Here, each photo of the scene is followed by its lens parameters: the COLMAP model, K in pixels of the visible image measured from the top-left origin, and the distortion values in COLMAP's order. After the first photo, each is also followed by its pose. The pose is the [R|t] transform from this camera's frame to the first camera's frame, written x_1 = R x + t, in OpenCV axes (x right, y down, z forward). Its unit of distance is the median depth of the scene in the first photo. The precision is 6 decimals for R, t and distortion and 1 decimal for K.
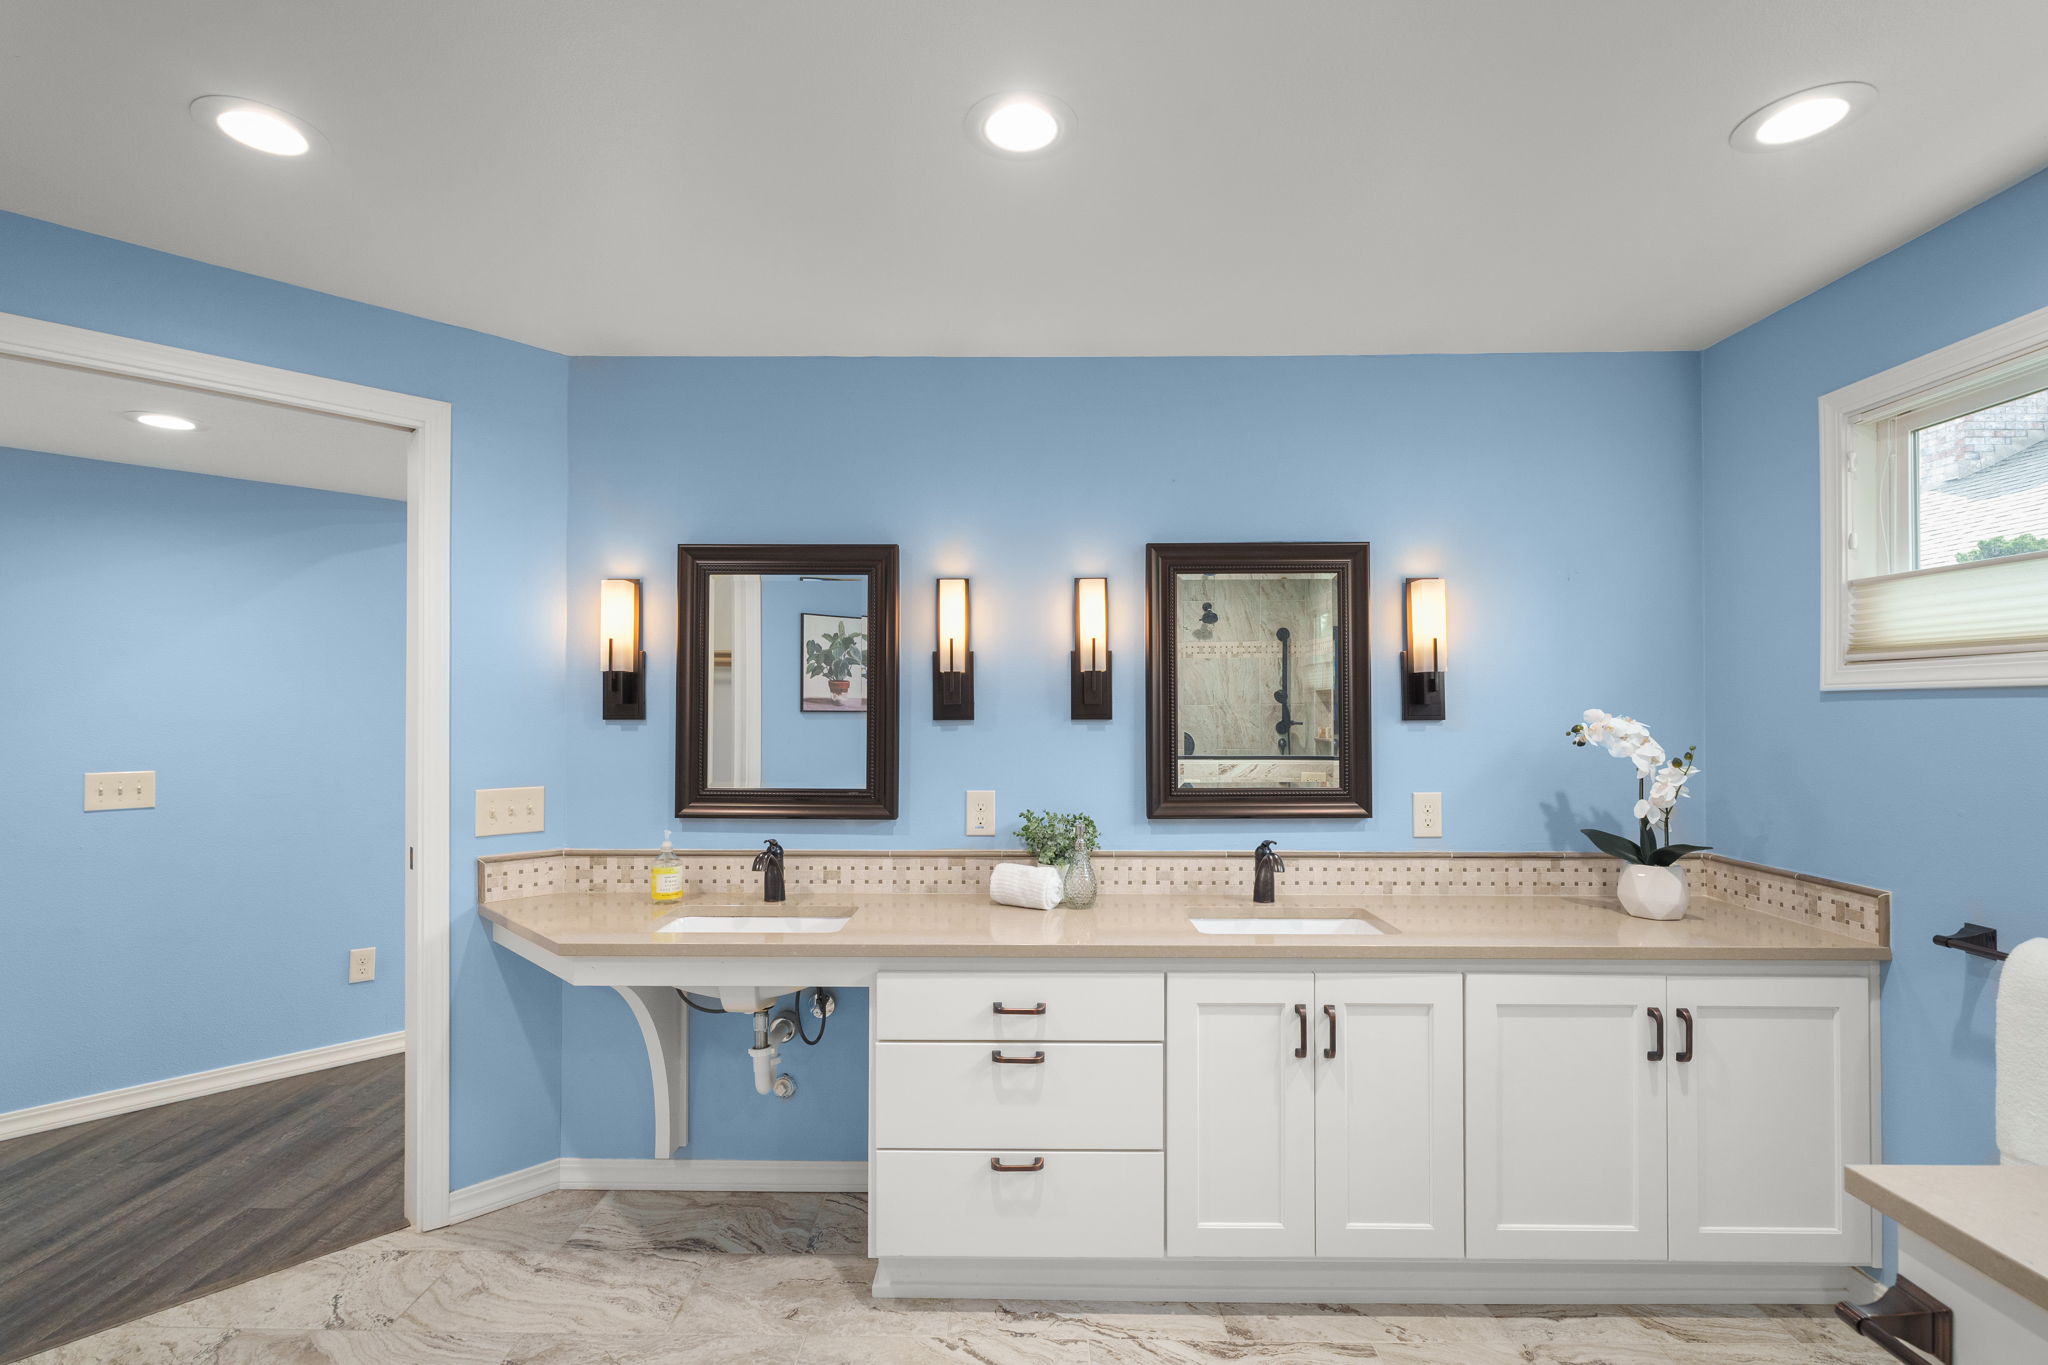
lens RADIAL K [[976.8, 0, 1042.9], [0, 976.8, 679.9], [0, 0, 1]] dist [-0.003163, 0.000335]
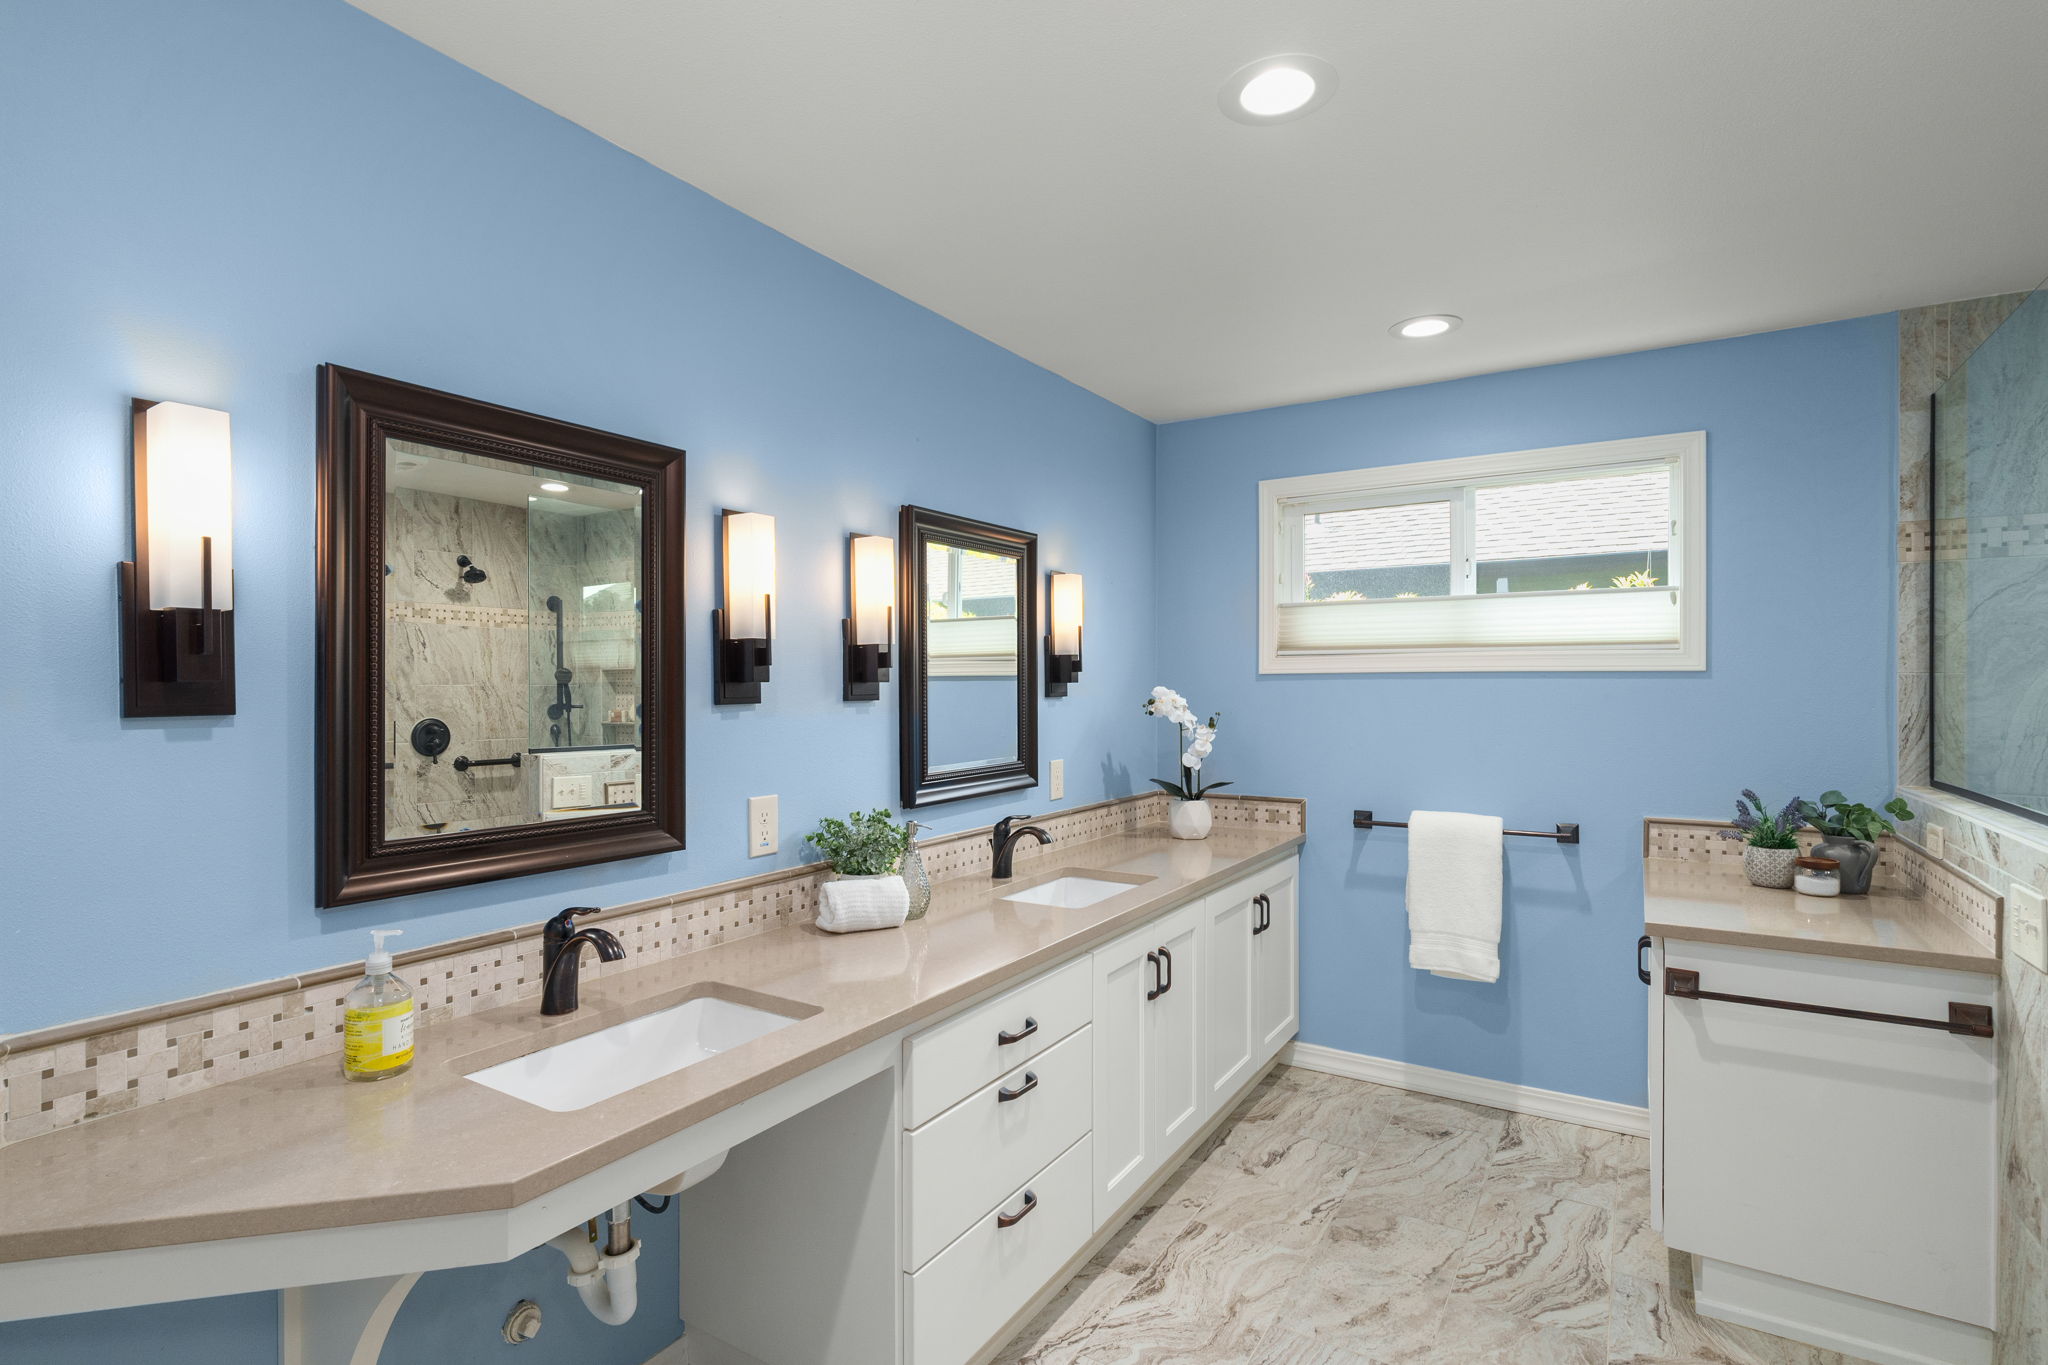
lens RADIAL K [[976.8, 0, 1042.9], [0, 976.8, 679.9], [0, 0, 1]] dist [-0.003163, 0.000335]
pose [[0.529377, 0.002900, 0.848382, -0.603770], [-0.019707, 0.999766, 0.008879, 0.011821], [-0.848158, -0.021420, 0.529311, 0.421750]]
